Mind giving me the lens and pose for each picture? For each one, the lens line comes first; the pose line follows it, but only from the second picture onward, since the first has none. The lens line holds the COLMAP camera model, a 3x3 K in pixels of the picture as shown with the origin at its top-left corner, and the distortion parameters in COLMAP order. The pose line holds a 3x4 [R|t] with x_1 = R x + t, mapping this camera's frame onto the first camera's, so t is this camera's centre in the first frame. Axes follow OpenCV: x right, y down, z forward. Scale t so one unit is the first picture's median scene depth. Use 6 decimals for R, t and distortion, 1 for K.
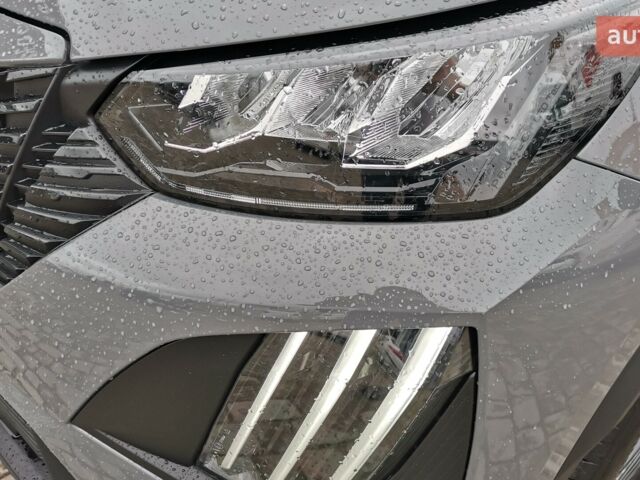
lens RADIAL K [[655.5, 0, 320.0], [0, 655.5, 240.0], [0, 0, 1]] dist [0.060993, 0.005228]
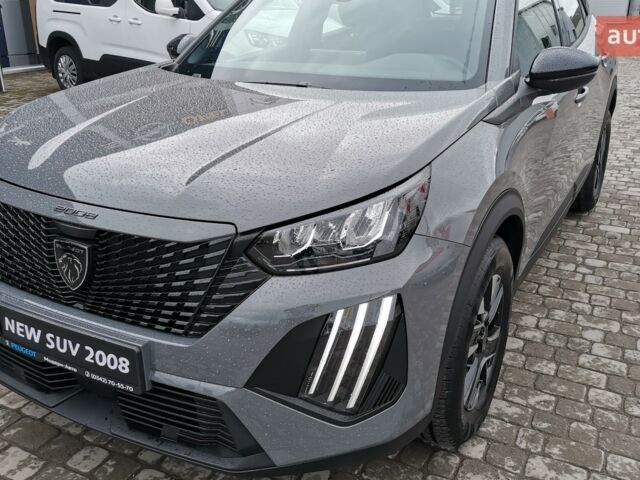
lens RADIAL K [[655.5, 0, 320.0], [0, 655.5, 240.0], [0, 0, 1]] dist [0.060993, 0.005228]
pose [[0.943301, -0.160956, 0.290304, -0.830621], [0.241761, 0.932419, -0.268600, 0.558977], [-0.227452, 0.323555, 0.918465, -1.534117]]
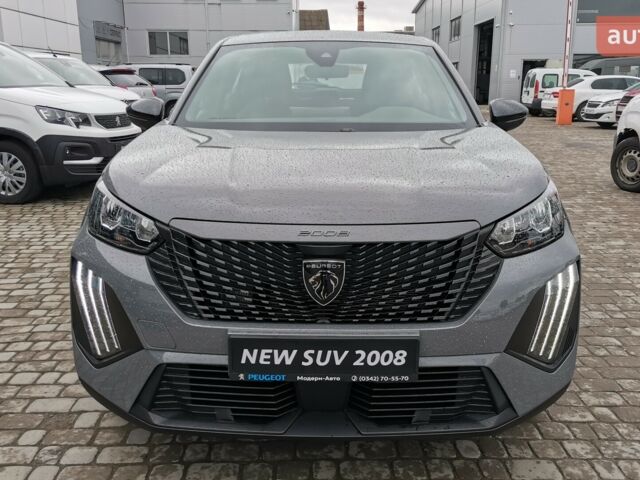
lens RADIAL K [[655.5, 0, 320.0], [0, 655.5, 240.0], [0, 0, 1]] dist [0.060993, 0.005228]
pose [[0.673407, -0.225681, 0.703982, -3.274329], [0.490613, 0.848768, -0.197208, 0.048114], [-0.553012, 0.478184, 0.682289, -0.805709]]
